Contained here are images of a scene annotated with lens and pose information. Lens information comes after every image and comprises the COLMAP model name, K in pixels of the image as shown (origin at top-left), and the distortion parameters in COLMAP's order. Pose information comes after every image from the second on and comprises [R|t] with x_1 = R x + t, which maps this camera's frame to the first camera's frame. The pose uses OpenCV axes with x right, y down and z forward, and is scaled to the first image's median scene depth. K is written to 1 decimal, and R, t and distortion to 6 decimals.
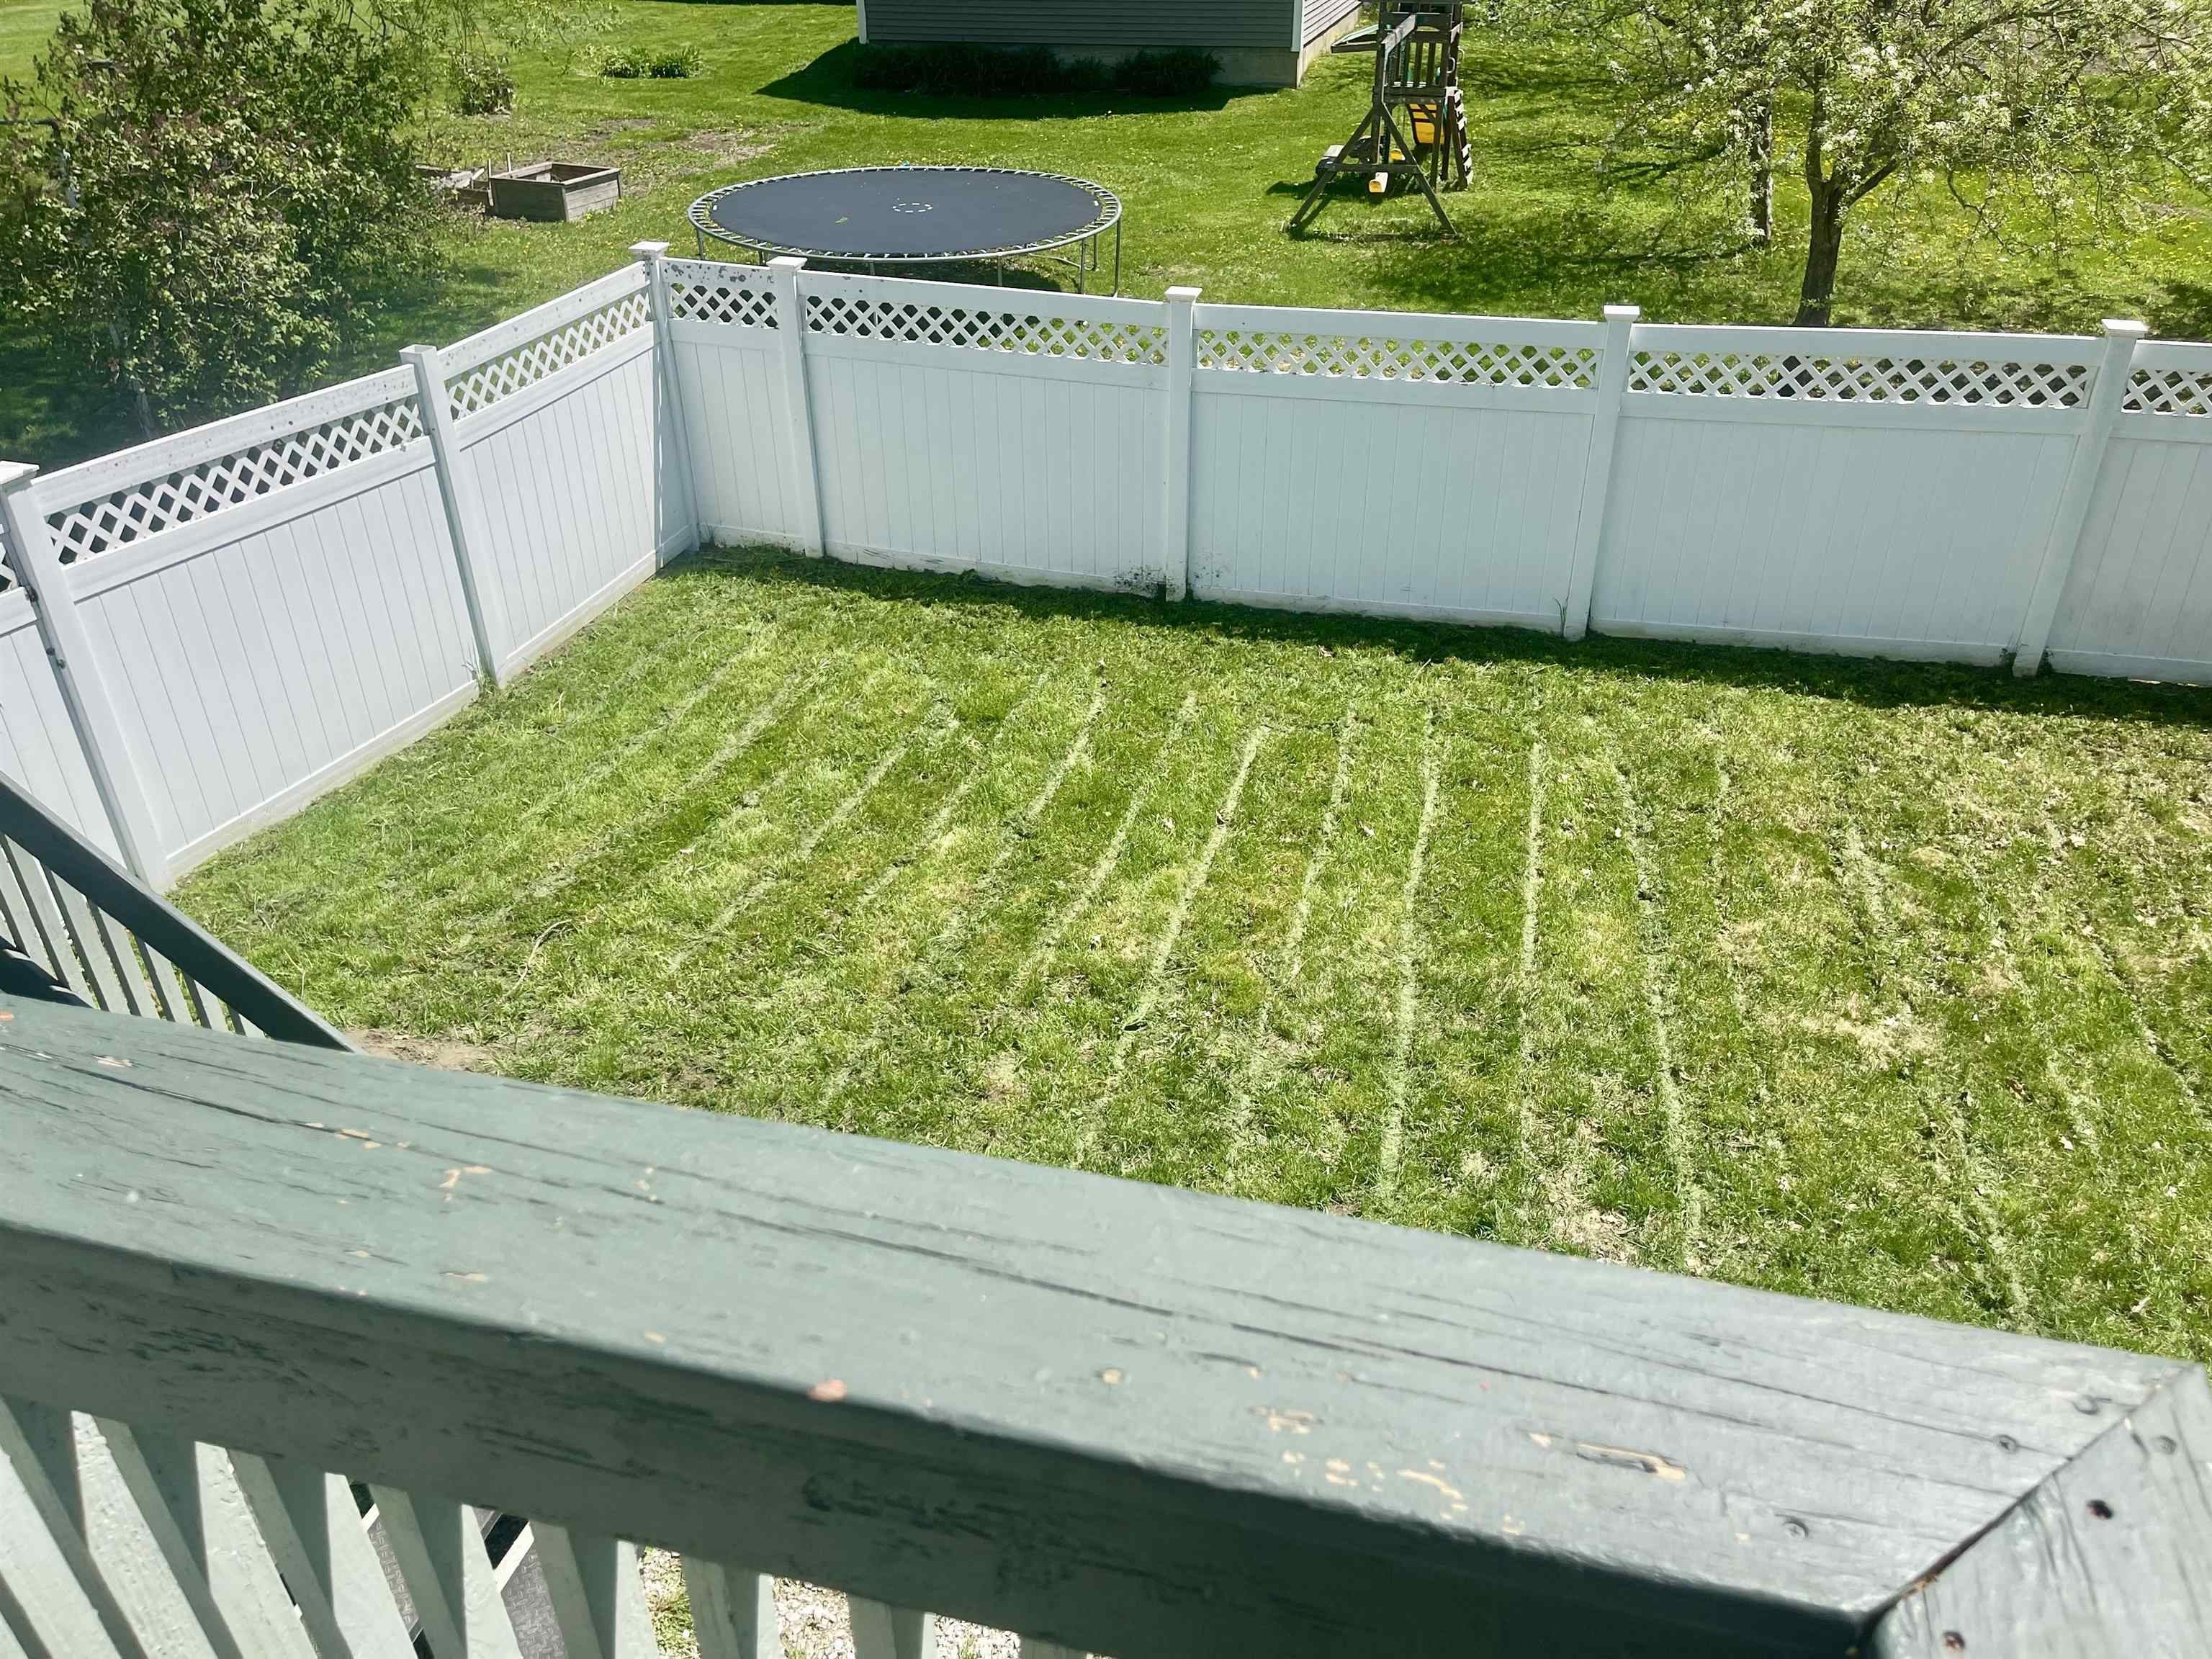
lens RADIAL K [[1793.3, 0, 1106.0], [0, 1793.3, 829.5], [0, 0, 1]] dist [0.112475, -0.163795]
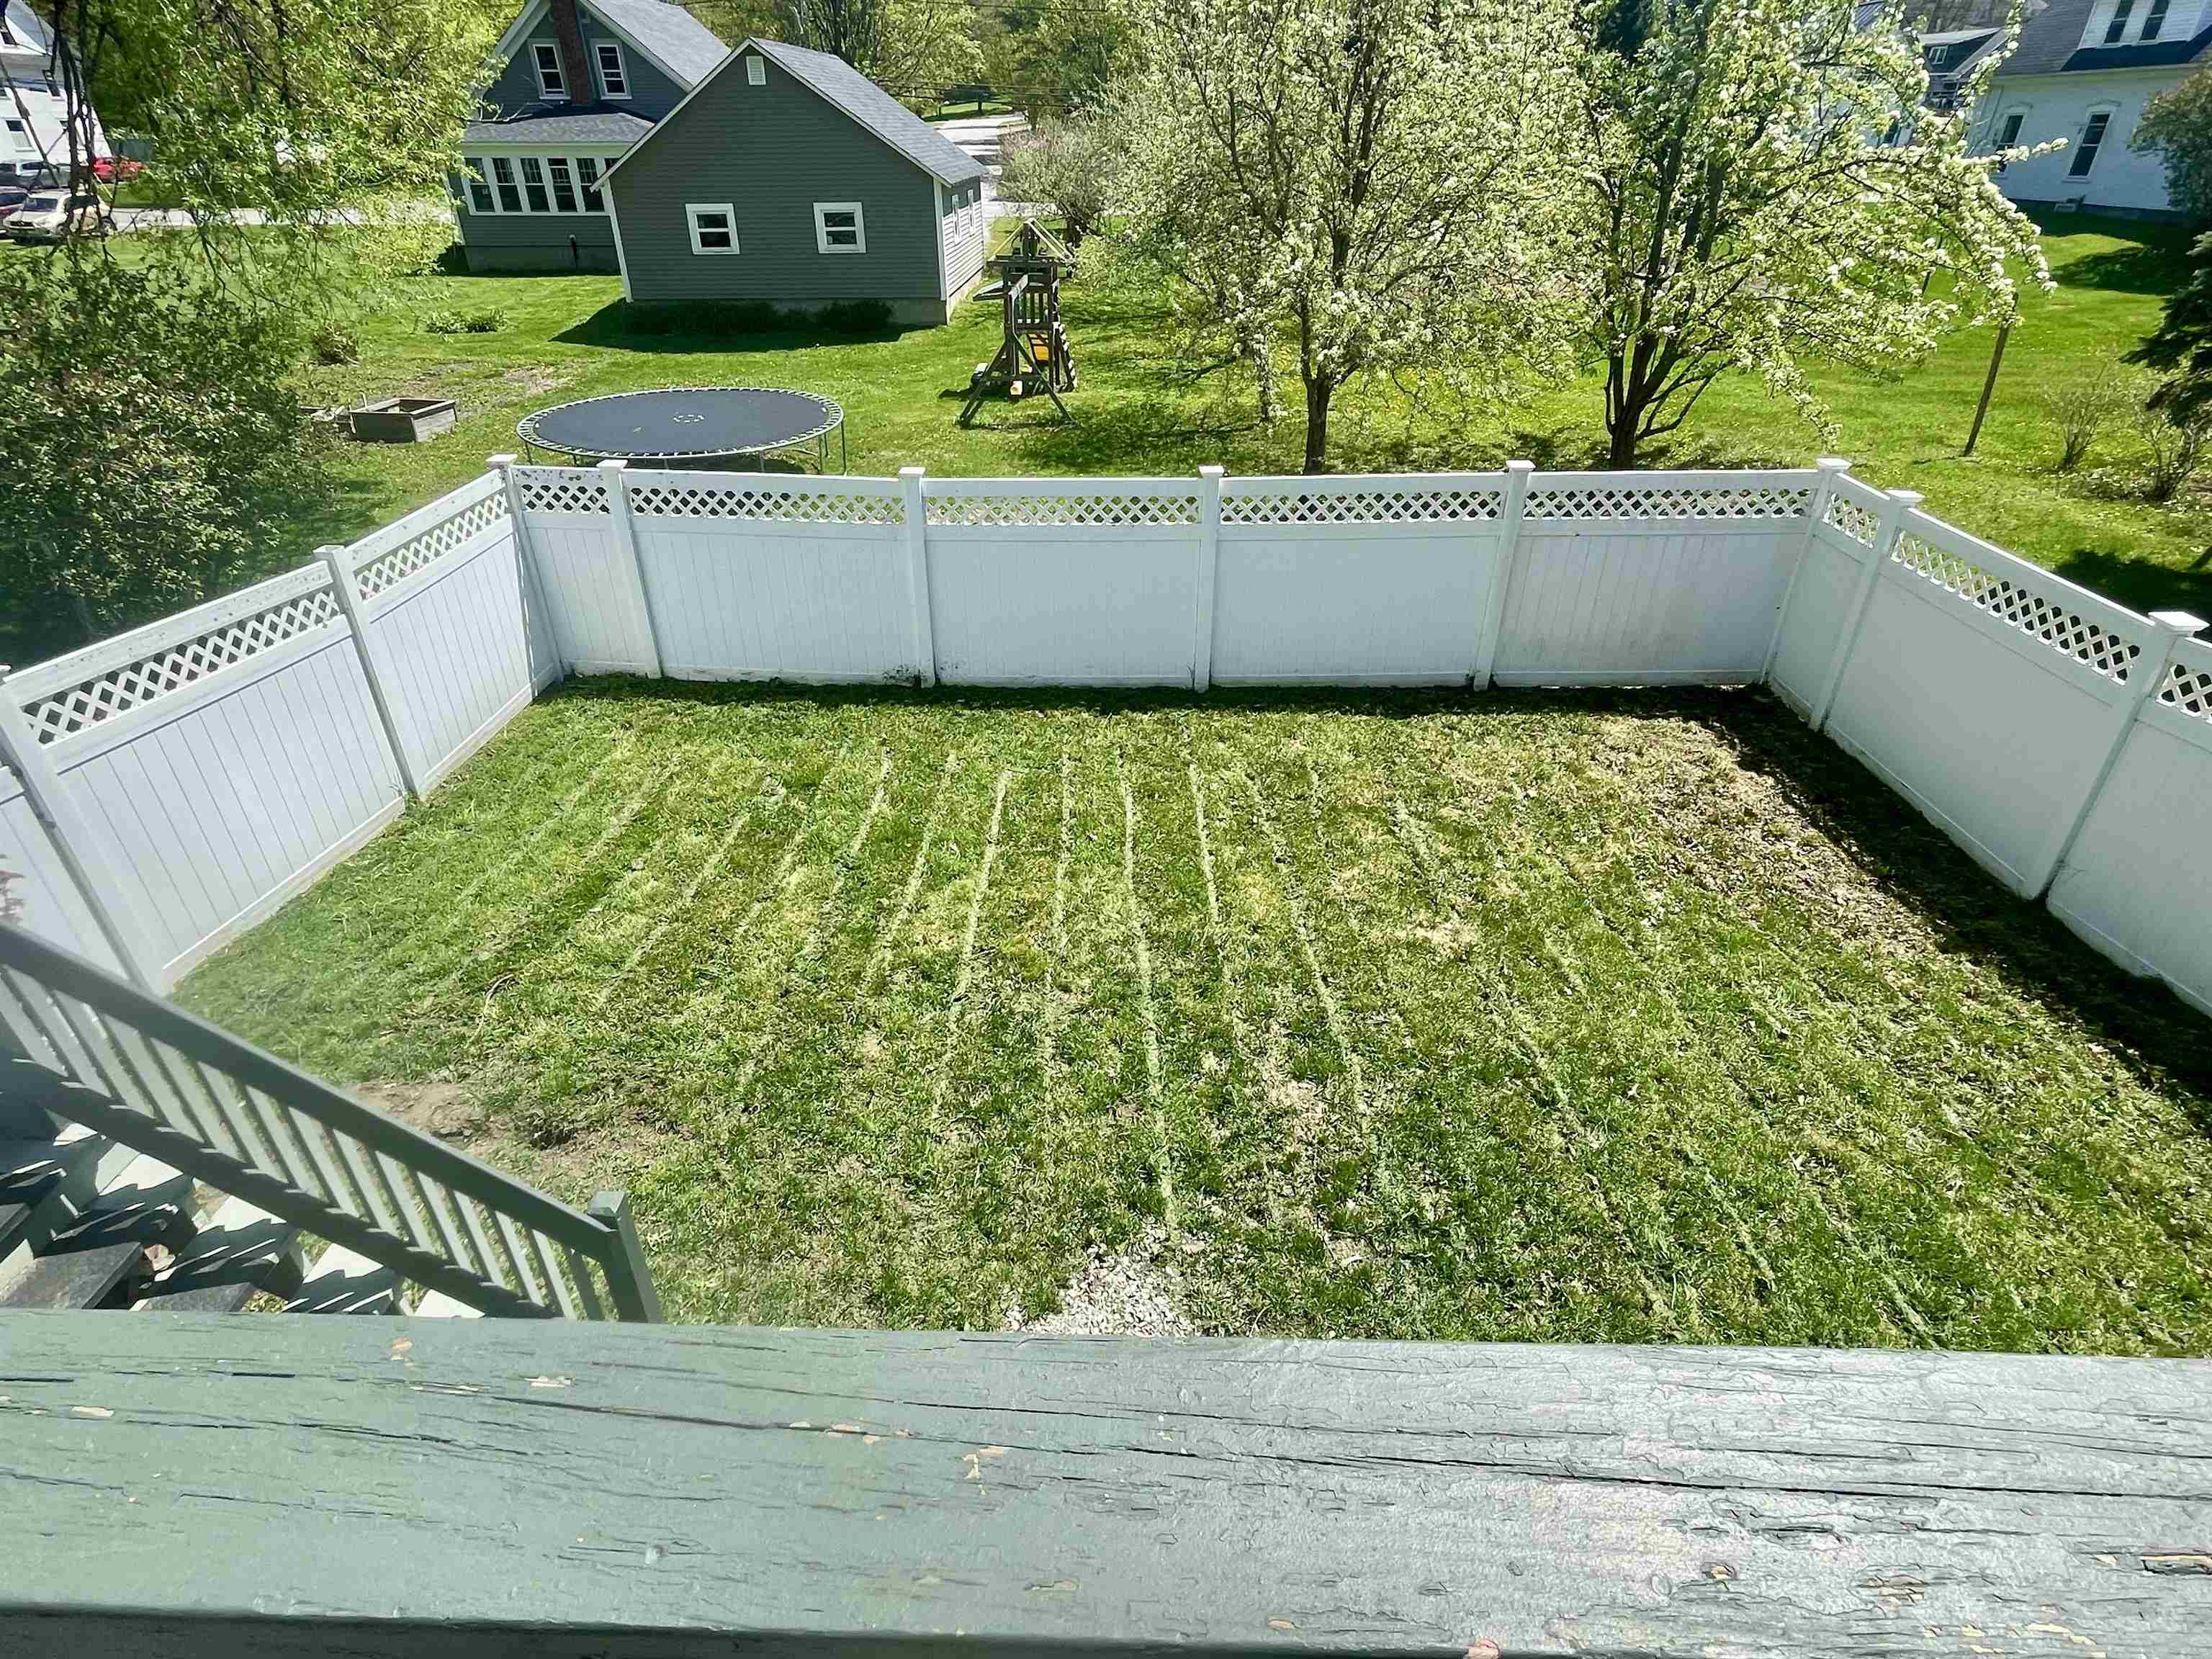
lens RADIAL K [[1228.0, 0, 1106.0], [0, 1228.0, 829.5], [0, 0, 1]] dist [0.025775, -0.019766]
pose [[0.973047, -0.111089, 0.202088, -0.038598], [0.110601, 0.993770, 0.013744, -0.016004], [-0.202356, 0.008977, 0.979271, 0.030805]]
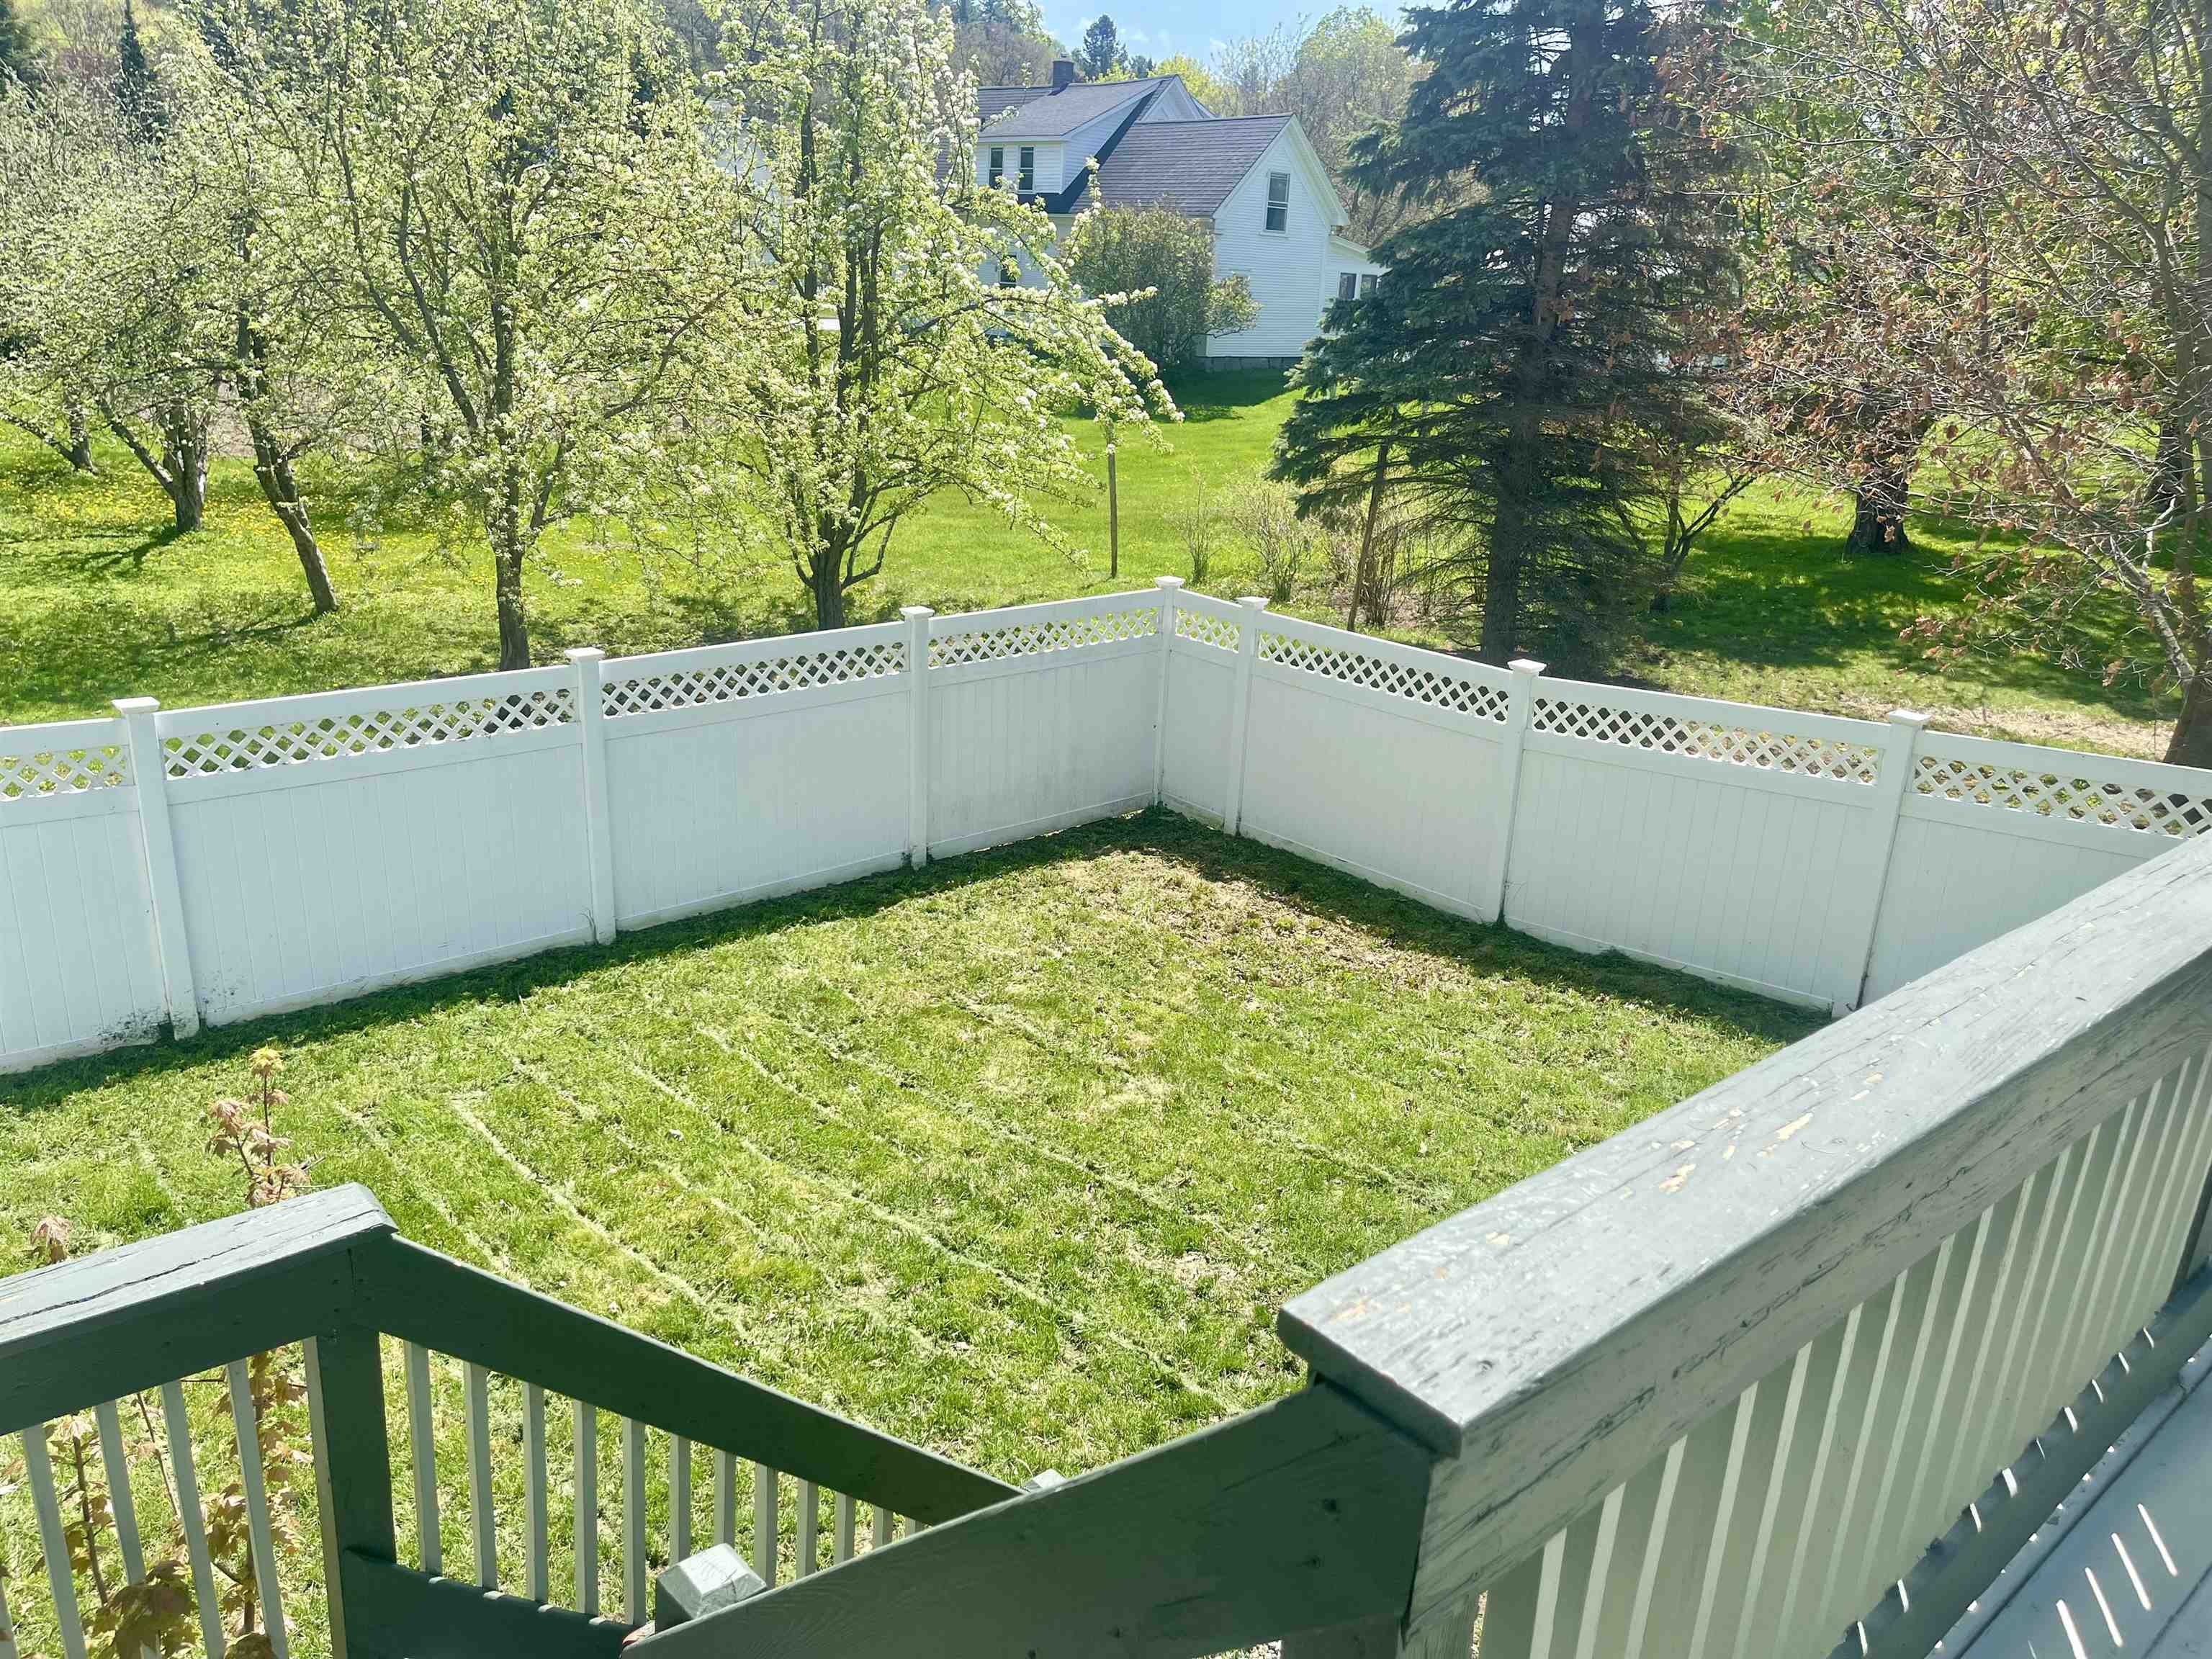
lens RADIAL K [[1793.3, 0, 1106.0], [0, 1793.3, 829.5], [0, 0, 1]] dist [0.112475, -0.163795]
pose [[0.528263, -0.217004, 0.820882, -0.508165], [0.373828, 0.927486, 0.004615, -0.067433], [-0.762359, 0.304431, 0.571079, 0.141075]]
